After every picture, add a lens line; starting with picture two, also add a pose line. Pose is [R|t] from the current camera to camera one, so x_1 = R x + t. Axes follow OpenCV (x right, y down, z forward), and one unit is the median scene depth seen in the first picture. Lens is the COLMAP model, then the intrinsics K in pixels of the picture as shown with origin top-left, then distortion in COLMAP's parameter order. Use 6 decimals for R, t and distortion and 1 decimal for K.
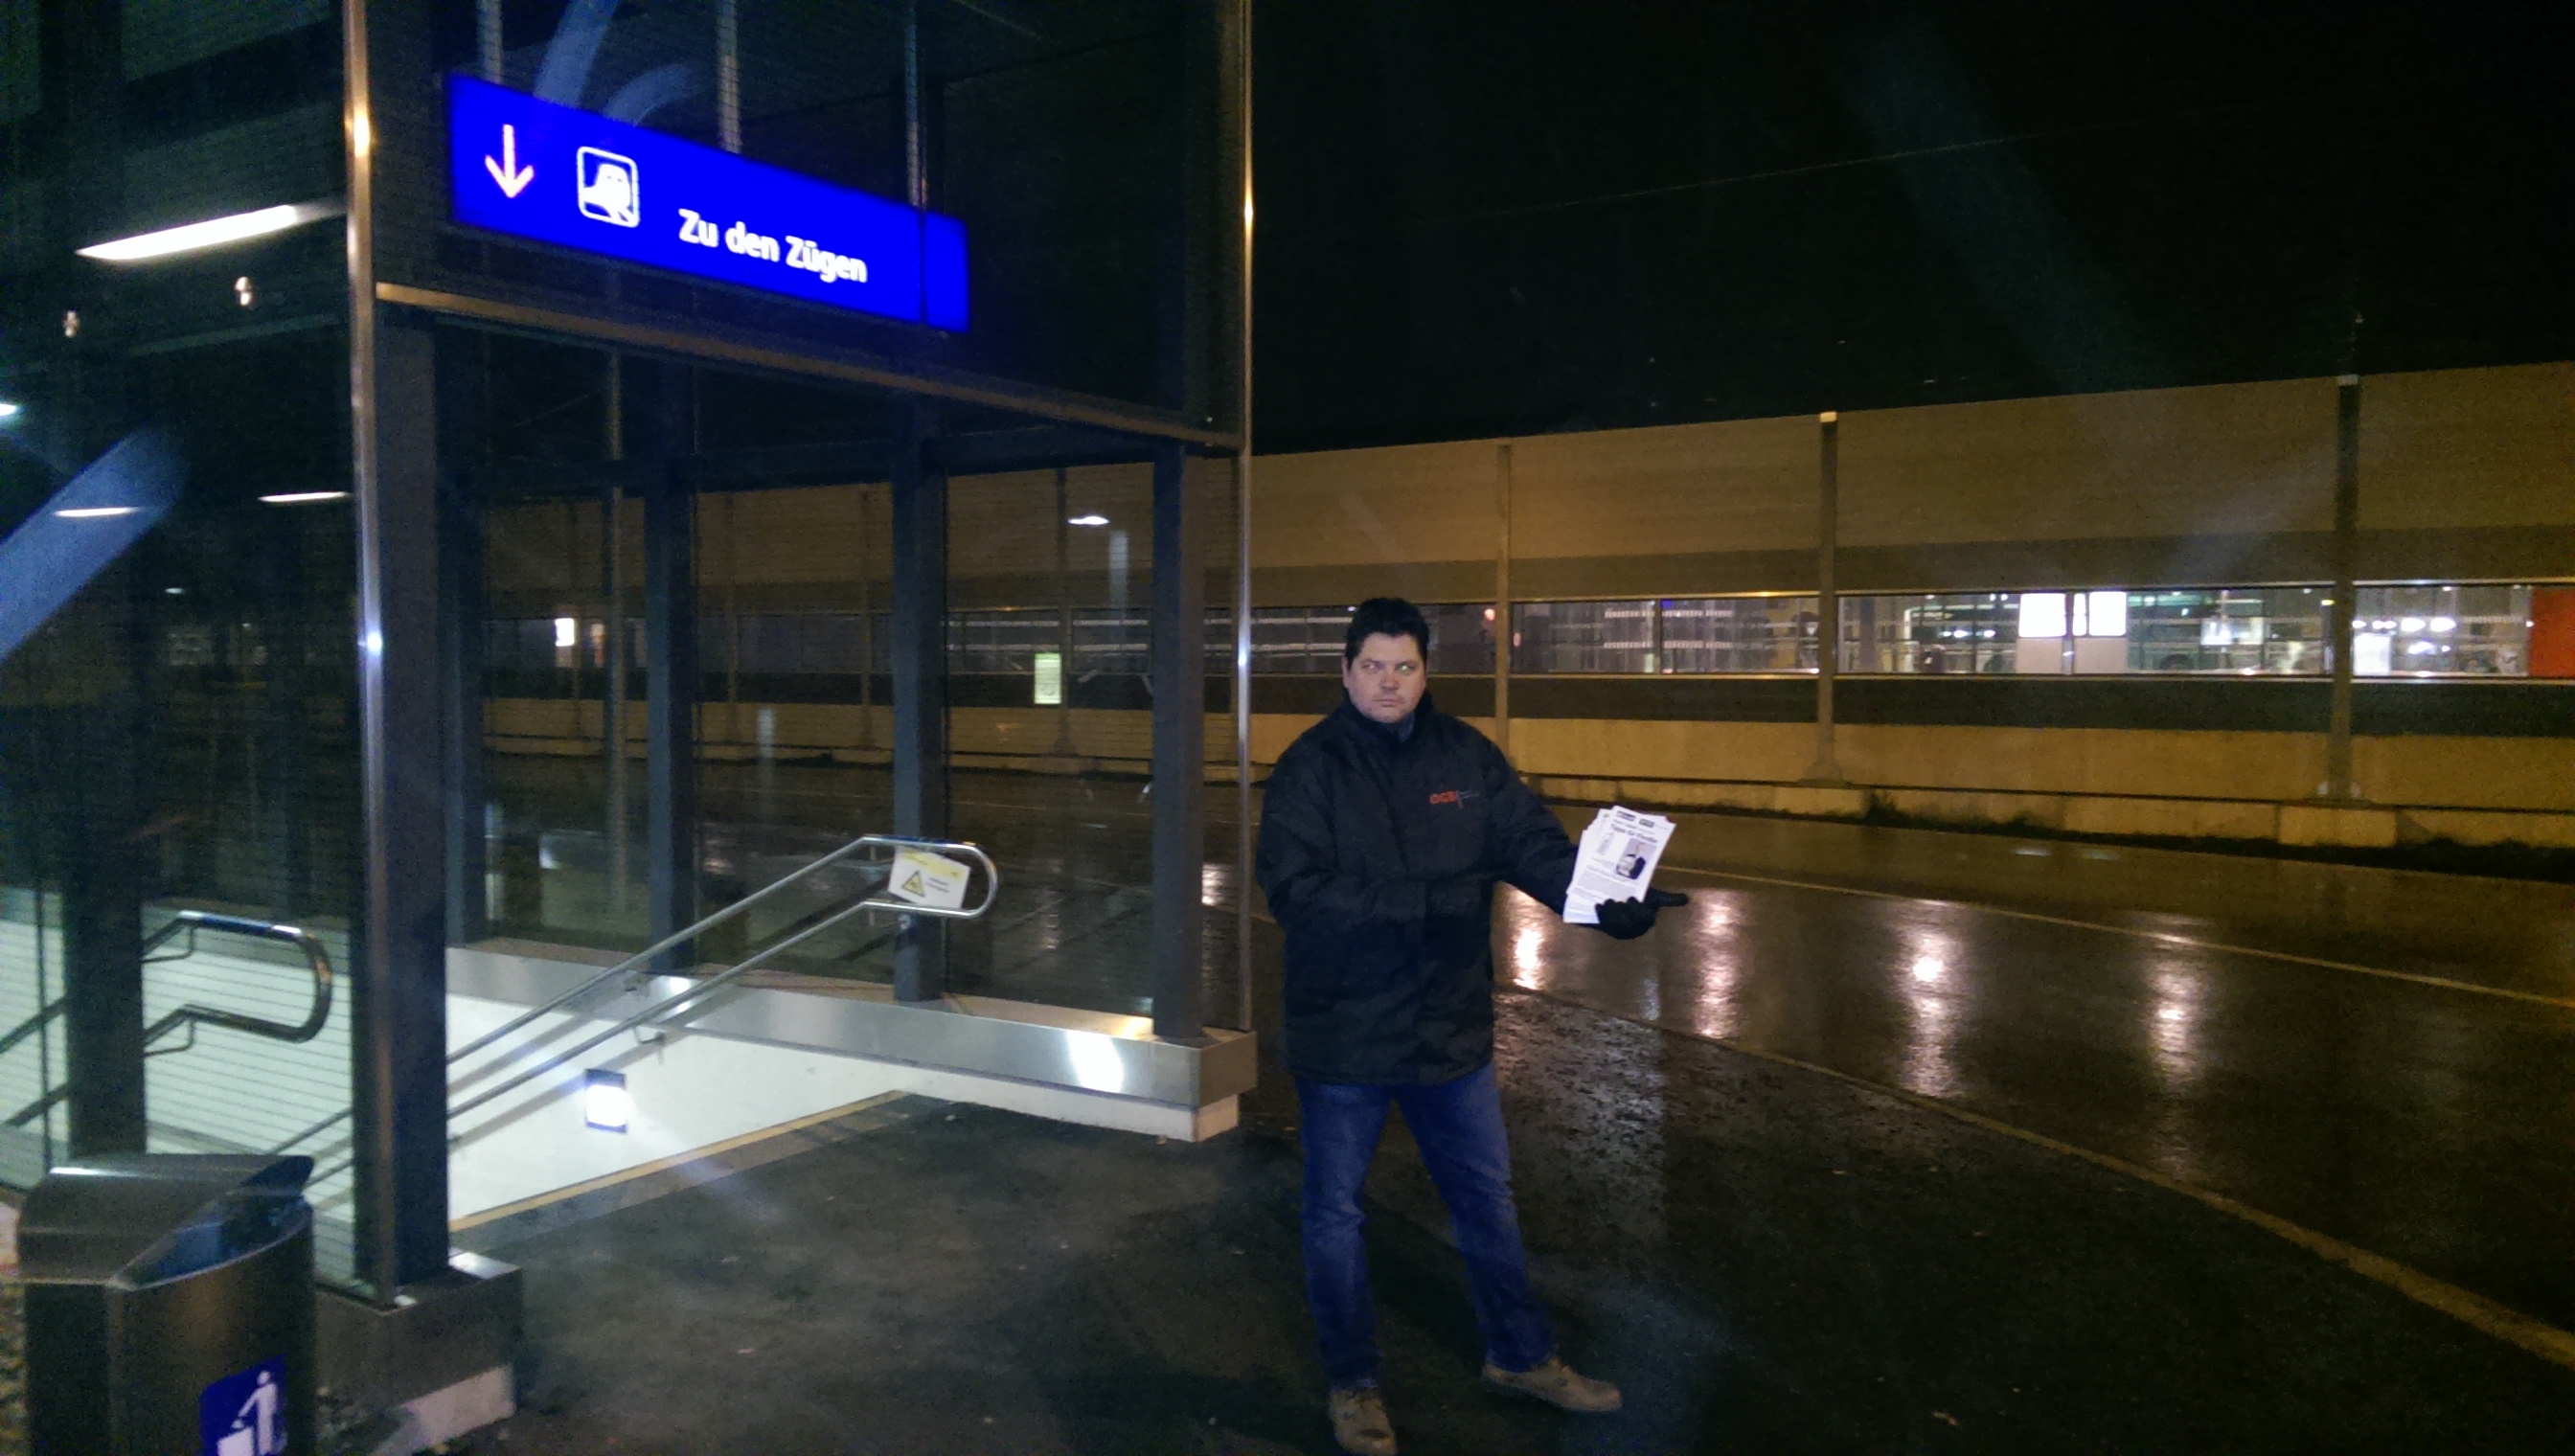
lens RADIAL K [[1787.3, 0, 1287.5], [0, 1787.3, 728.0], [0, 0, 1]] dist [0.031308, -0.001289]
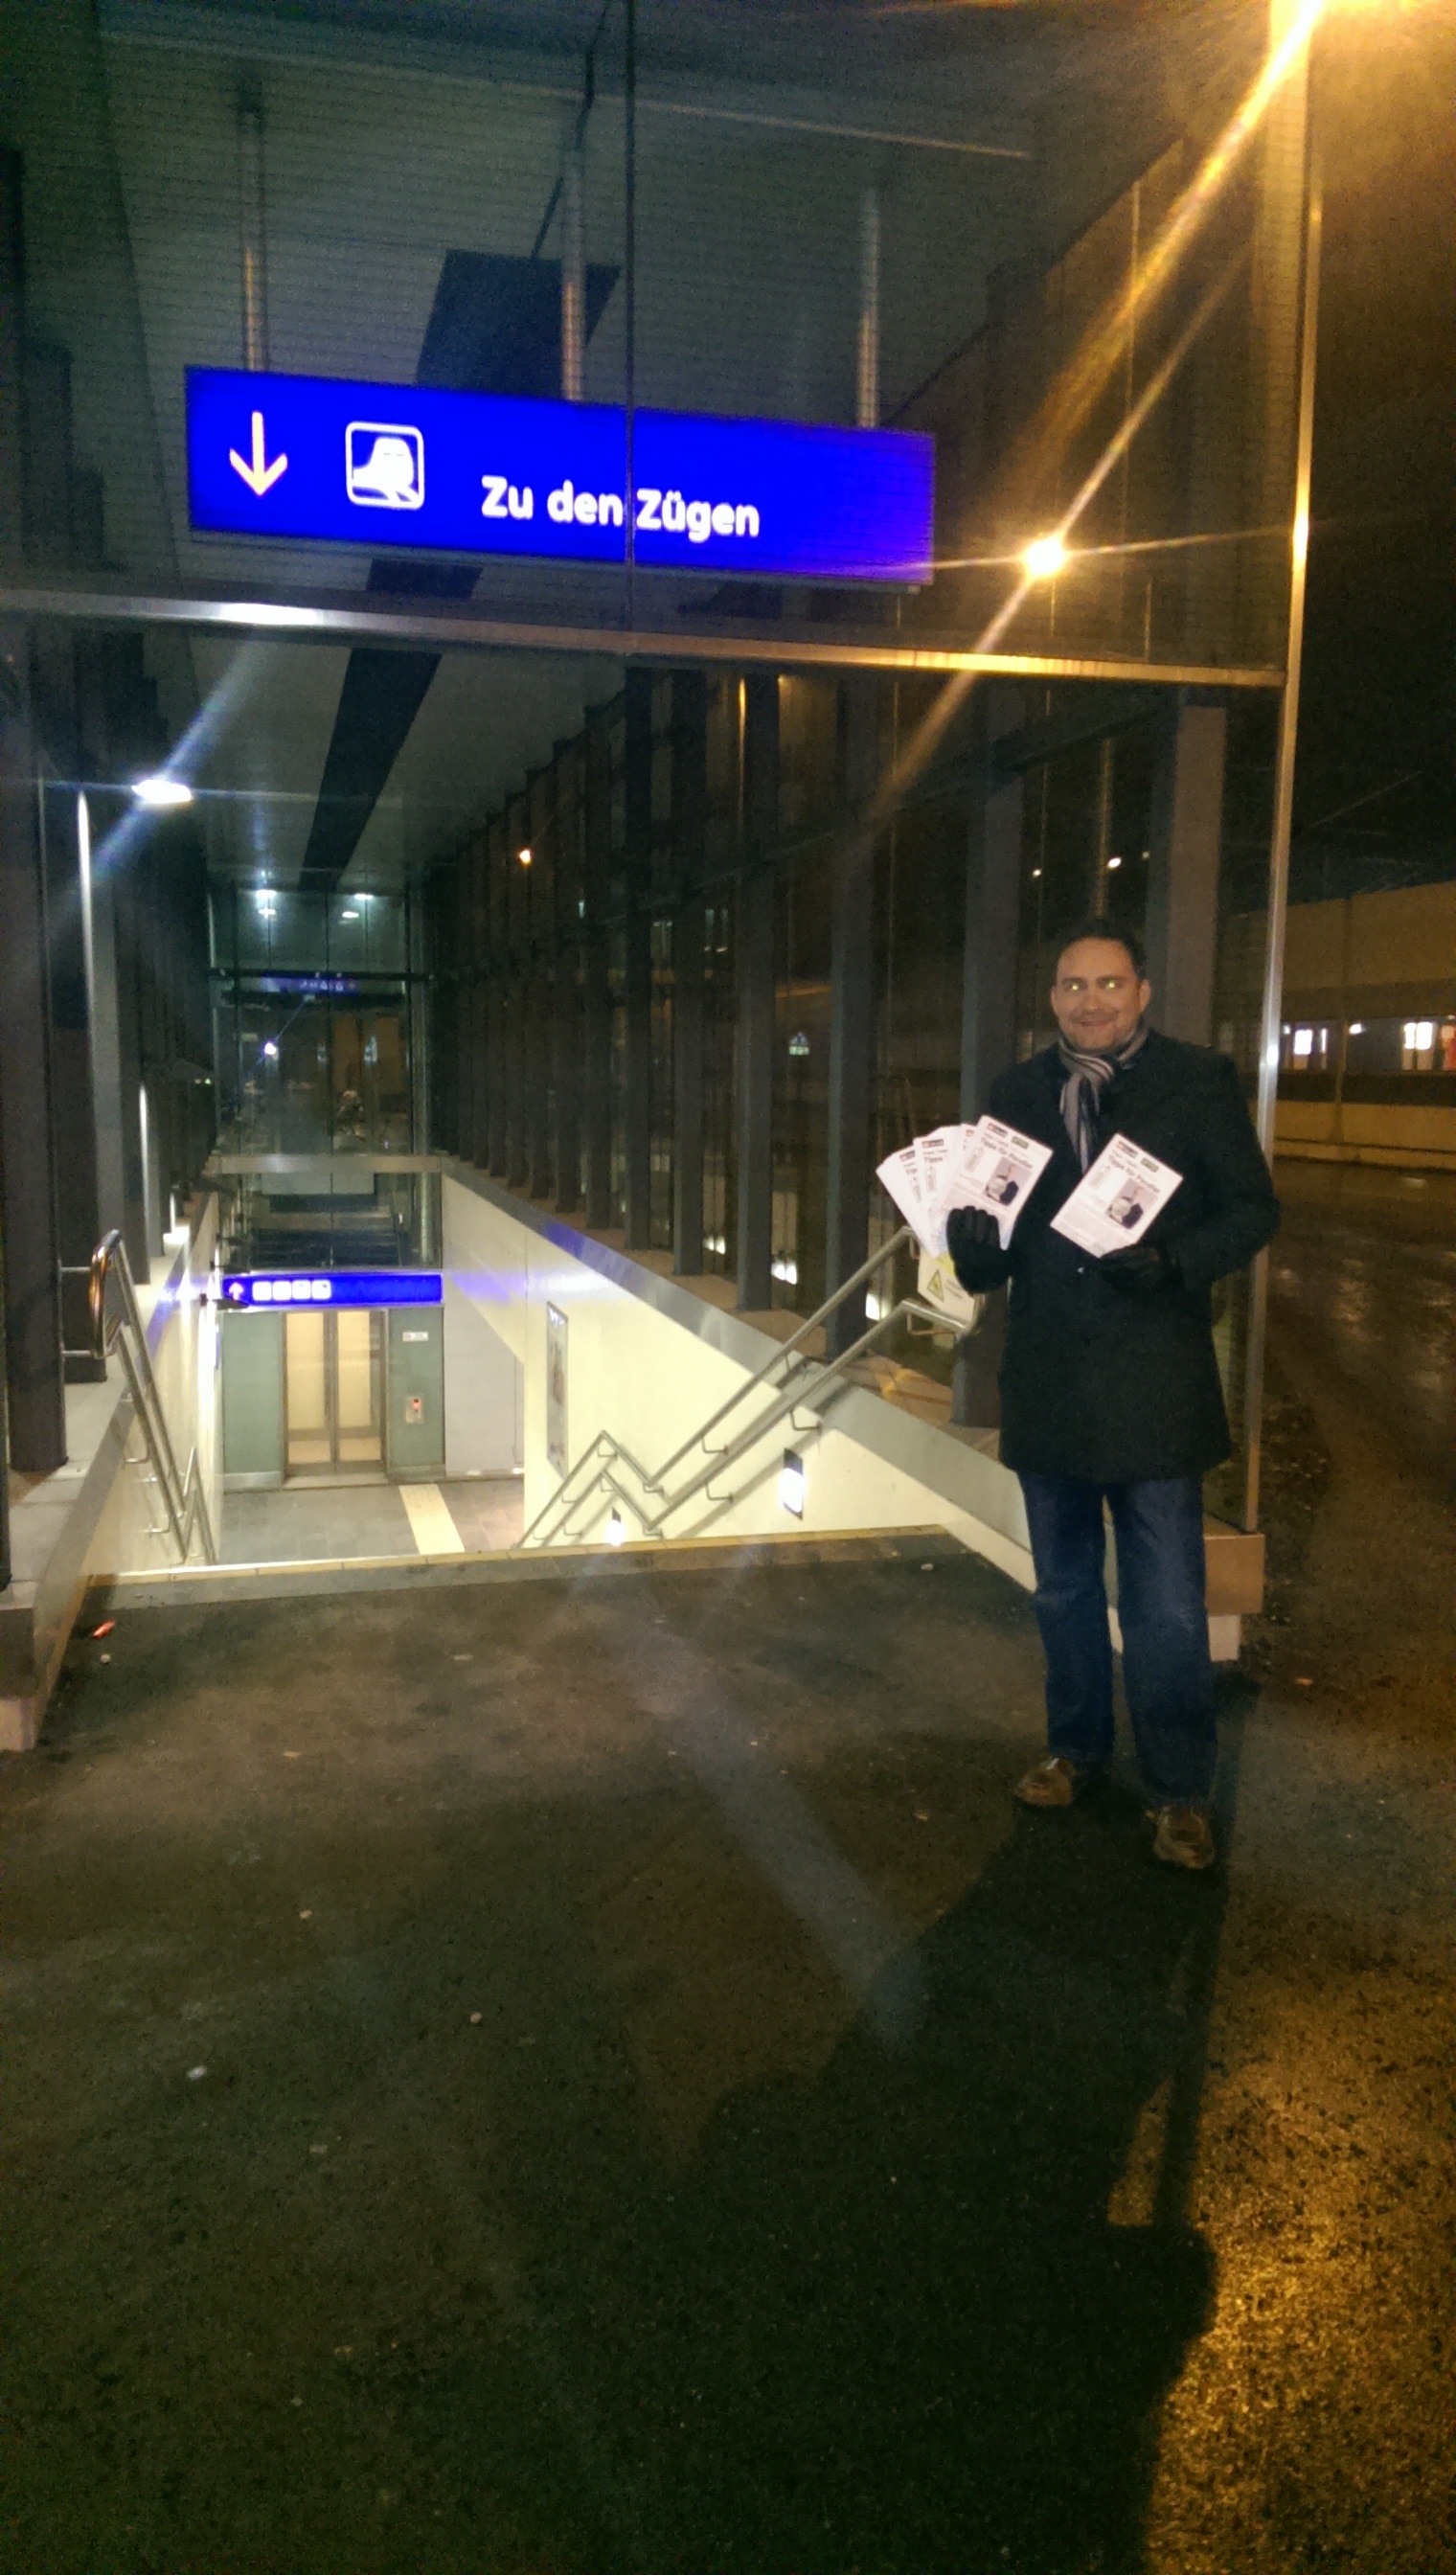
lens RADIAL K [[1787.3, 0, 728.0], [0, 1787.3, 1287.5], [0, 0, 1]] dist [0.031308, -0.001289]
pose [[0.721869, 0.092110, -0.685872, 0.386906], [-0.036861, 0.994813, 0.094804, 0.016300], [0.691047, -0.043154, 0.721520, 0.433575]]
